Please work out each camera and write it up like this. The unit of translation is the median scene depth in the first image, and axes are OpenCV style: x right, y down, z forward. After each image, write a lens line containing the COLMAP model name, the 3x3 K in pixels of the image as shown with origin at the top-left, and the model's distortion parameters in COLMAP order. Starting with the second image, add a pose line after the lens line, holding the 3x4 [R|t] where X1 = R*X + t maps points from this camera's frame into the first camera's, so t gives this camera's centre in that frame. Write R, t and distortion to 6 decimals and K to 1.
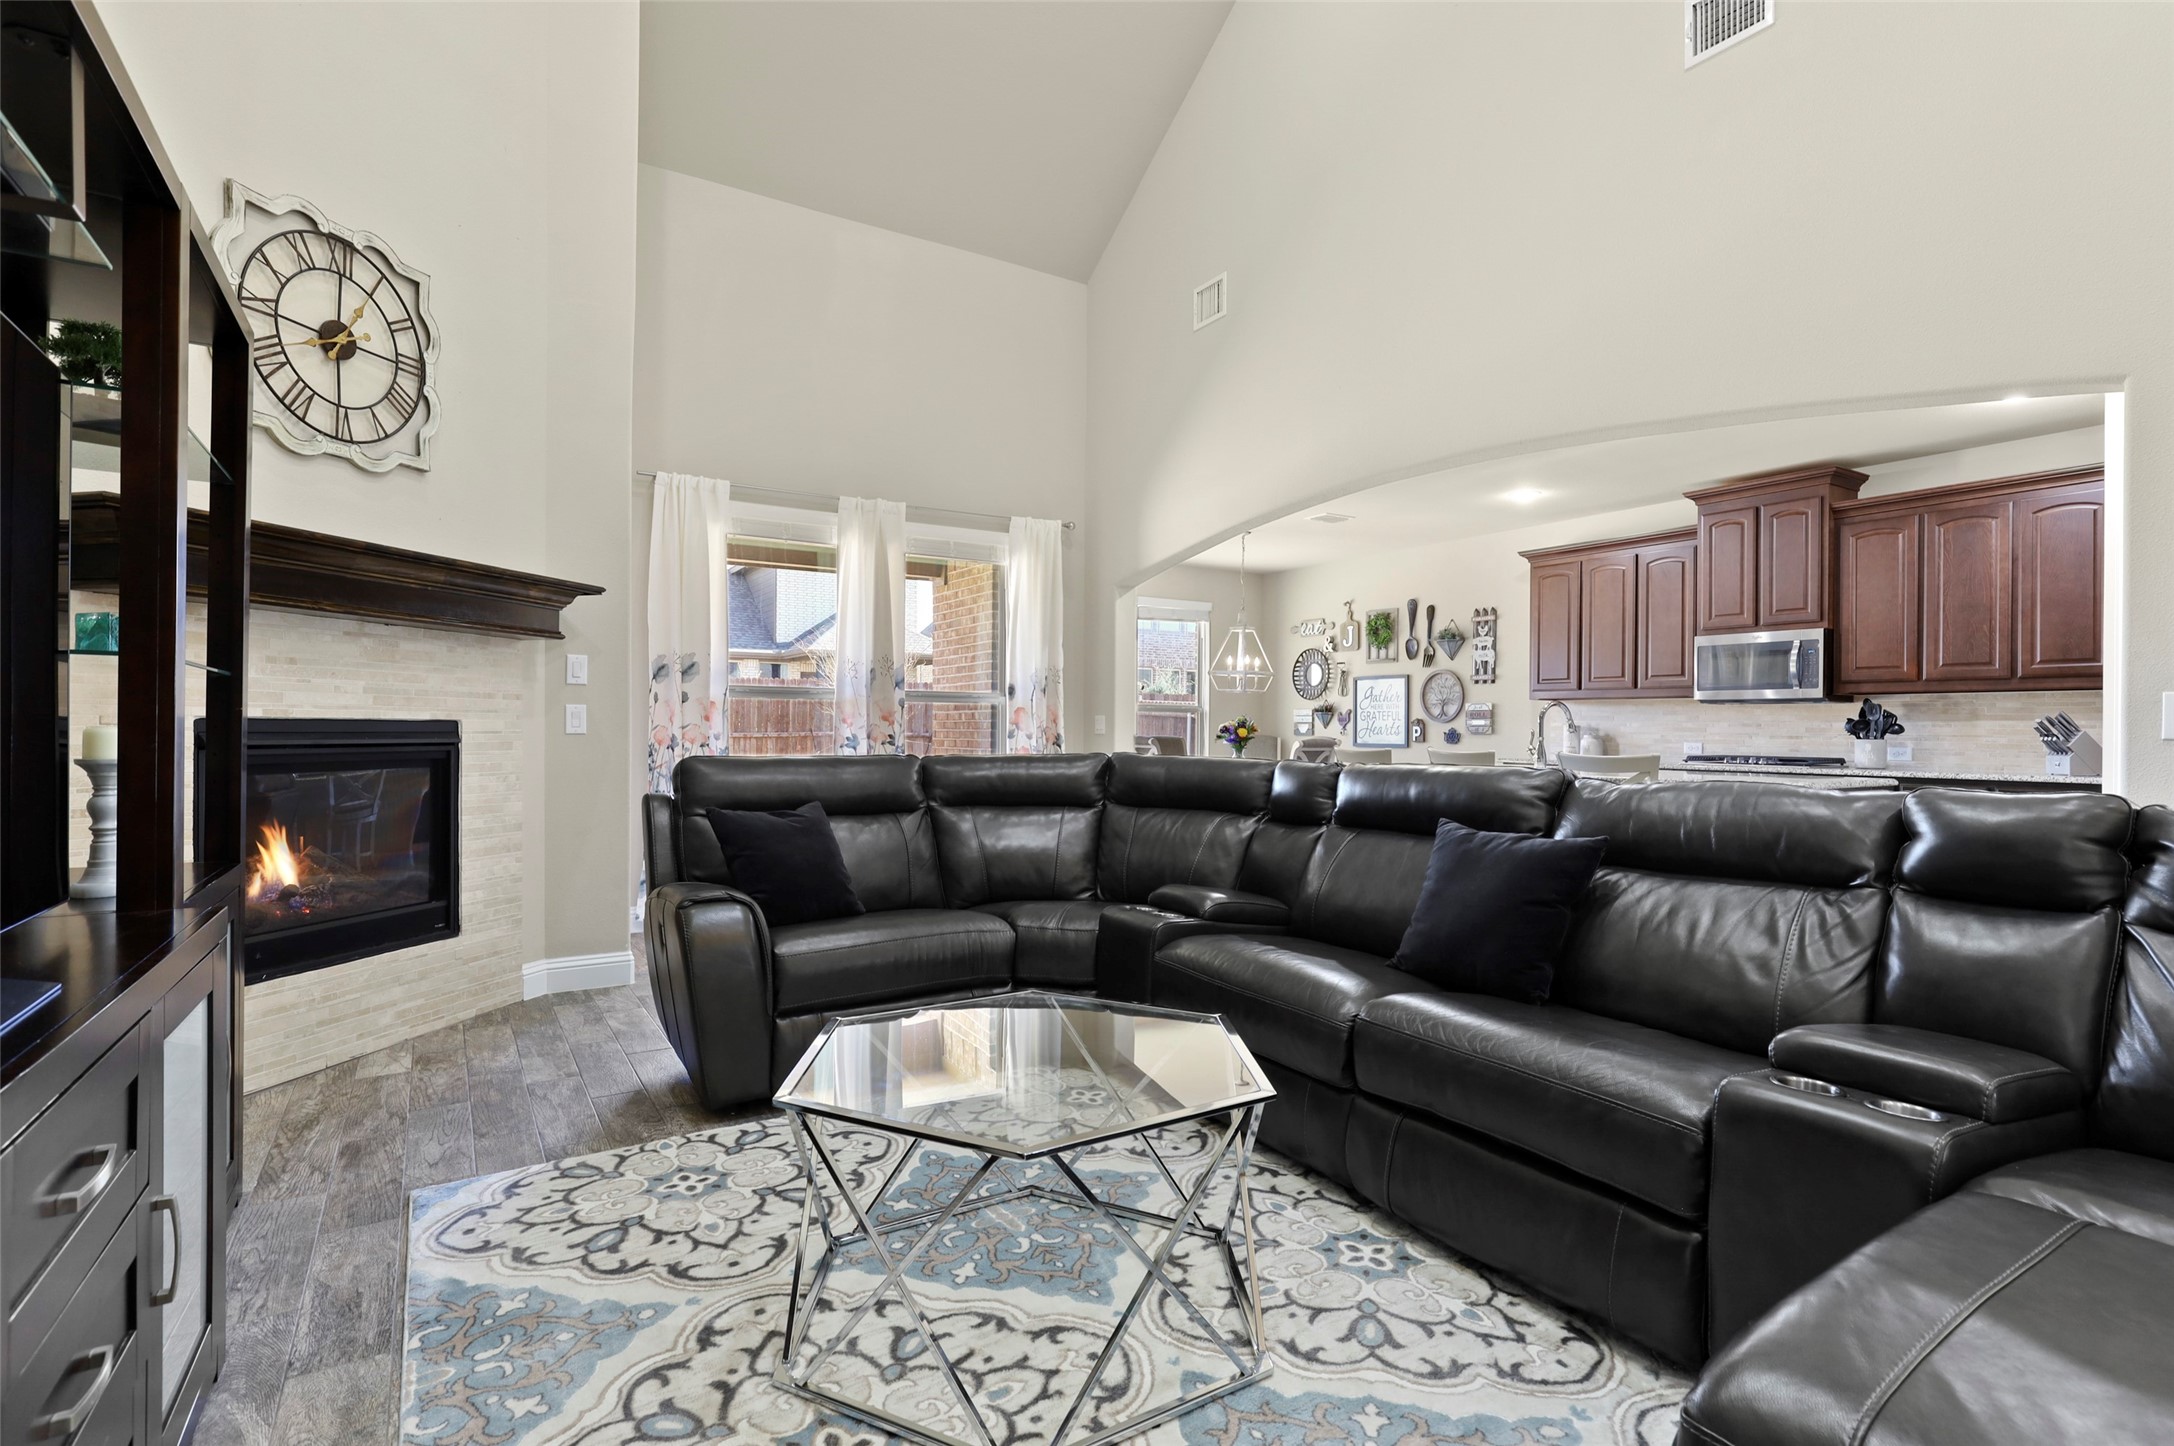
lens RADIAL K [[1037.1, 0, 1099.3], [0, 1037.1, 729.8], [0, 0, 1]] dist [-0.022231, 0.006824]
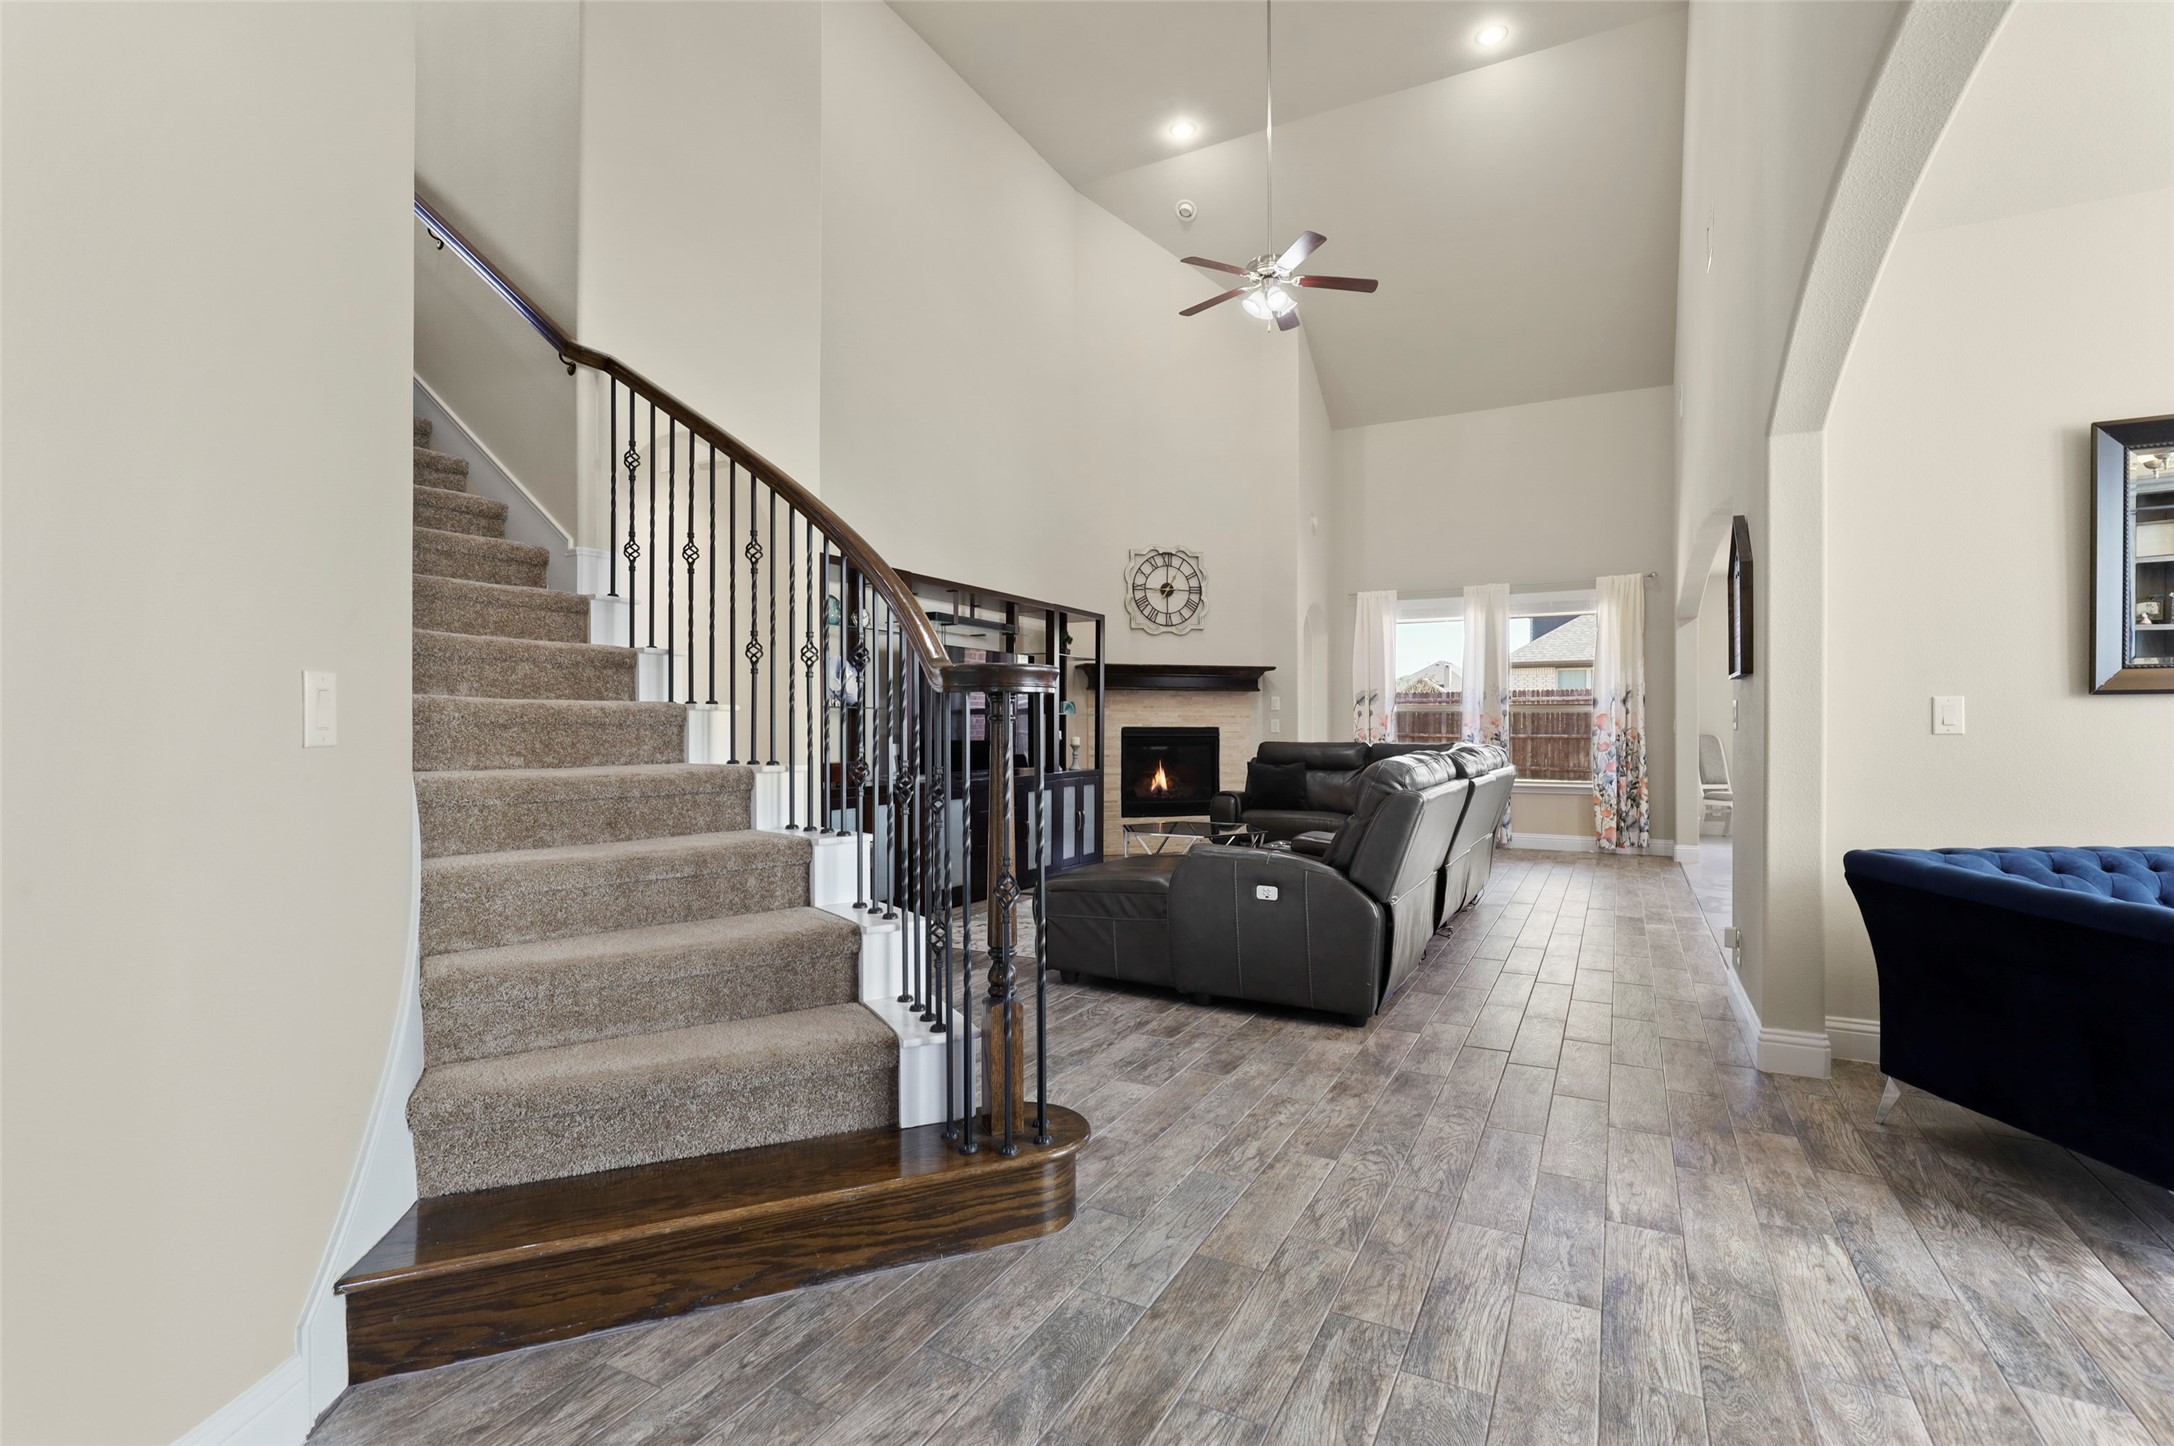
lens RADIAL K [[999.2, 0, 1091.2], [0, 999.2, 728.9], [0, 0, 1]] dist [-0.016752, 0.004595]
pose [[0.494246, -0.008645, -0.869279, 0.814003], [0.002393, 0.999960, -0.008584, 0.008878], [0.869319, 0.002163, 0.494247, -0.275746]]
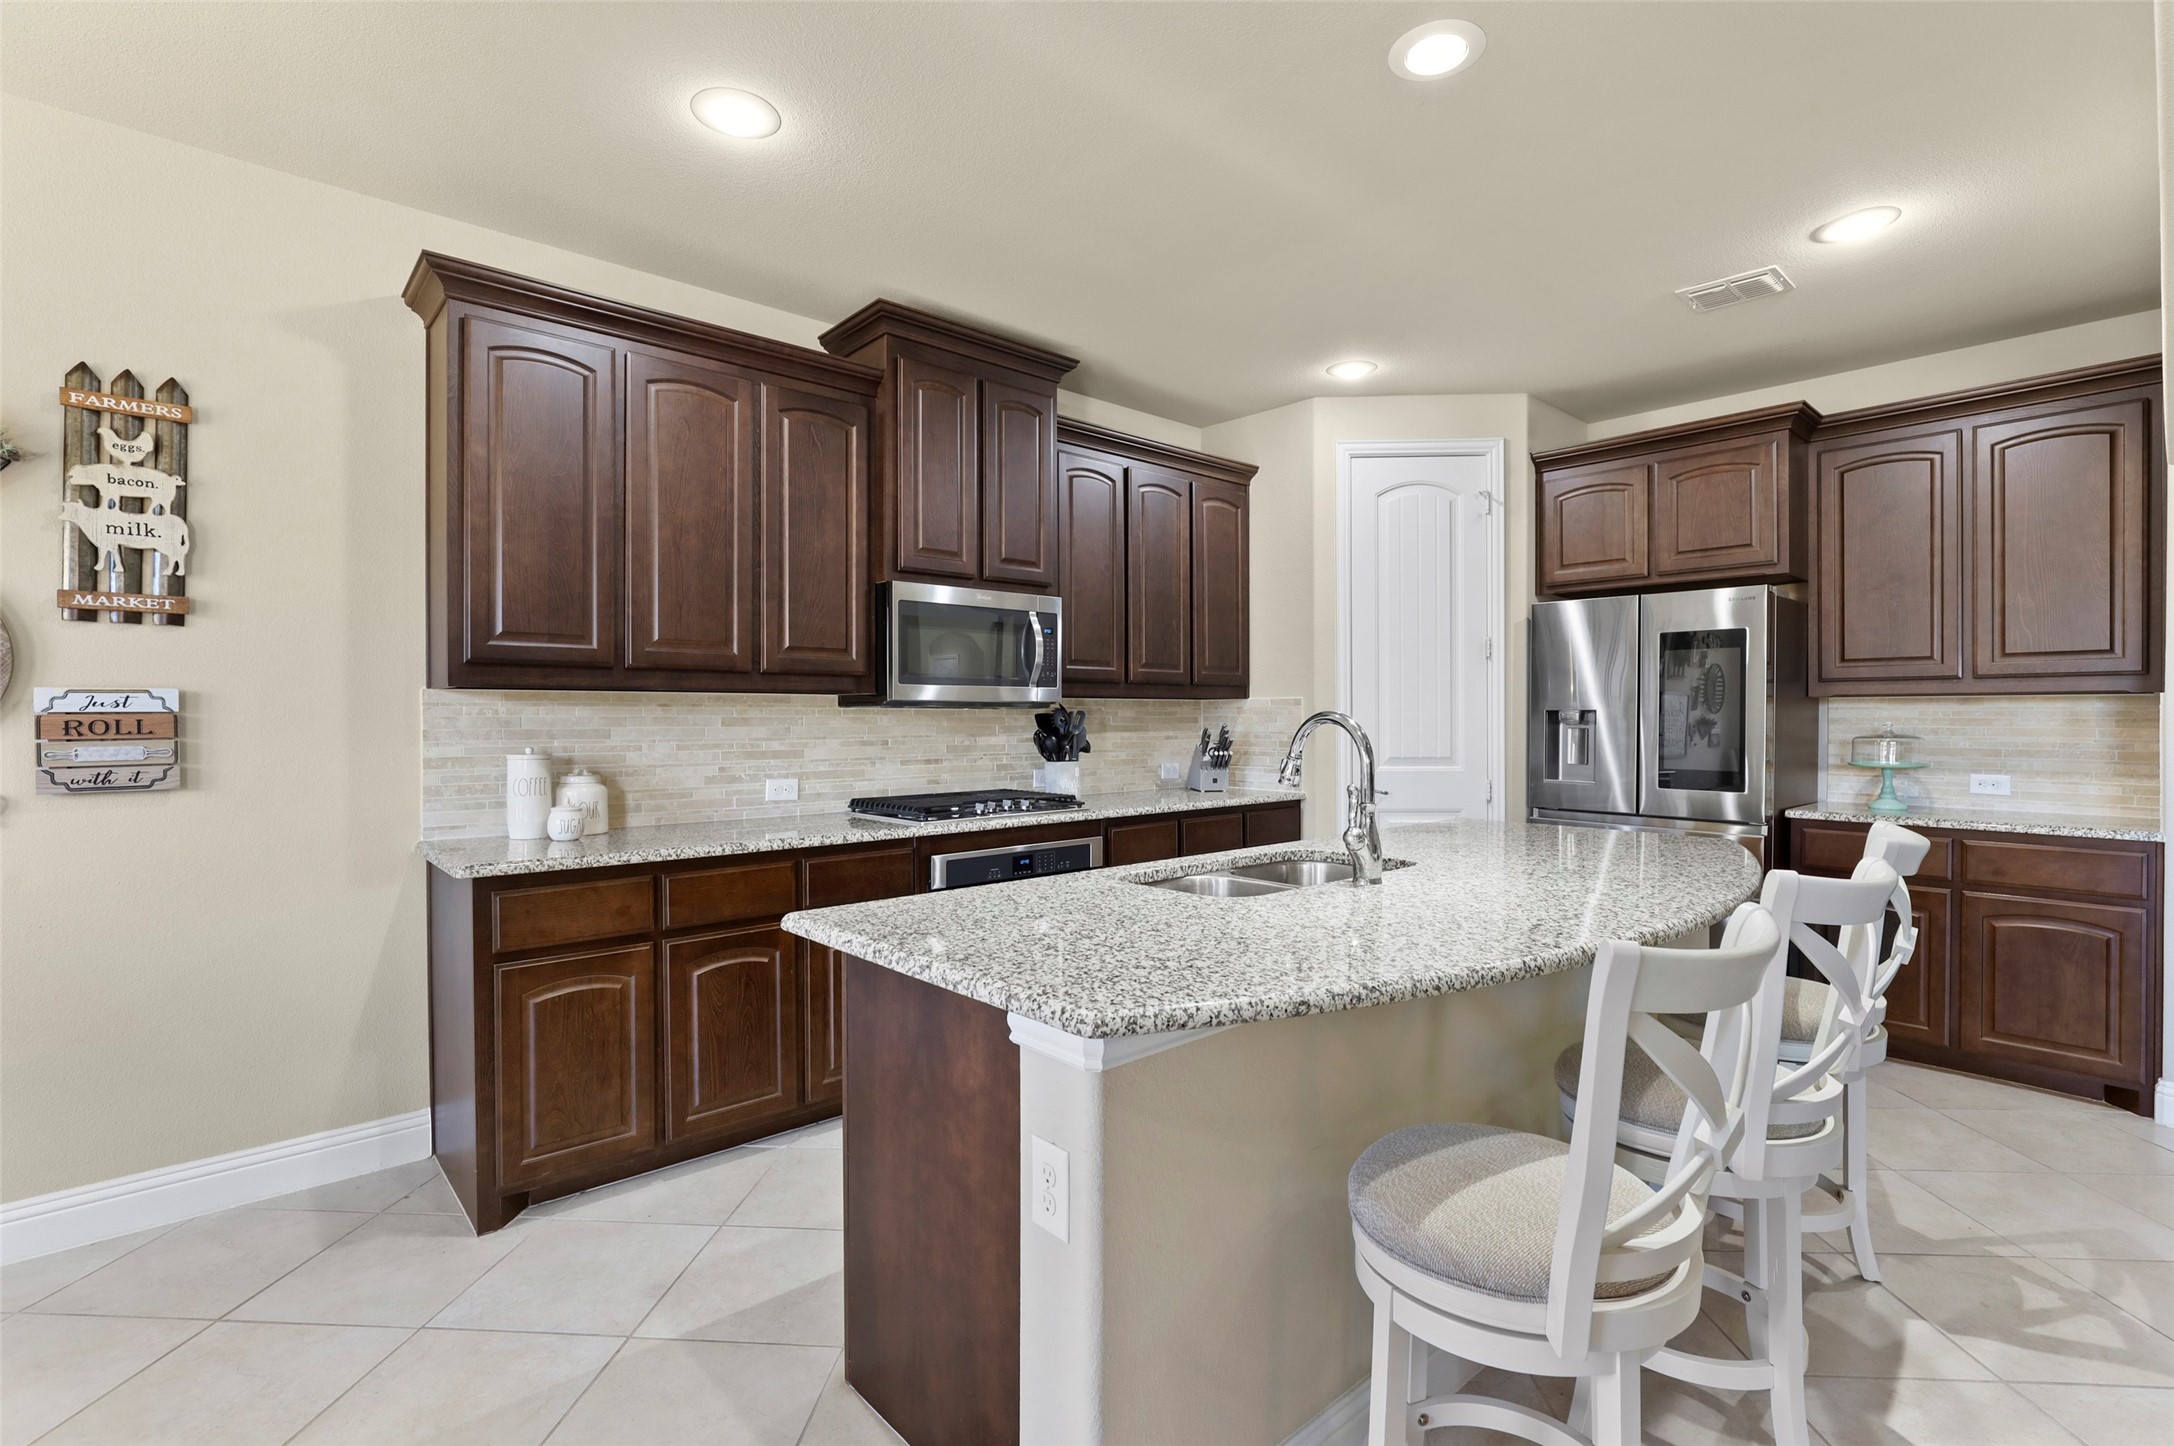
lens RADIAL K [[999.2, 0, 1080.5], [0, 999.2, 721.5], [0, 0, 1]] dist [-0.016752, 0.004595]
pose [[-0.157692, -0.015810, 0.987362, 0.061865], [0.000186, 0.999871, 0.016040, -0.028649], [-0.987488, 0.002713, -0.157669, 1.077836]]
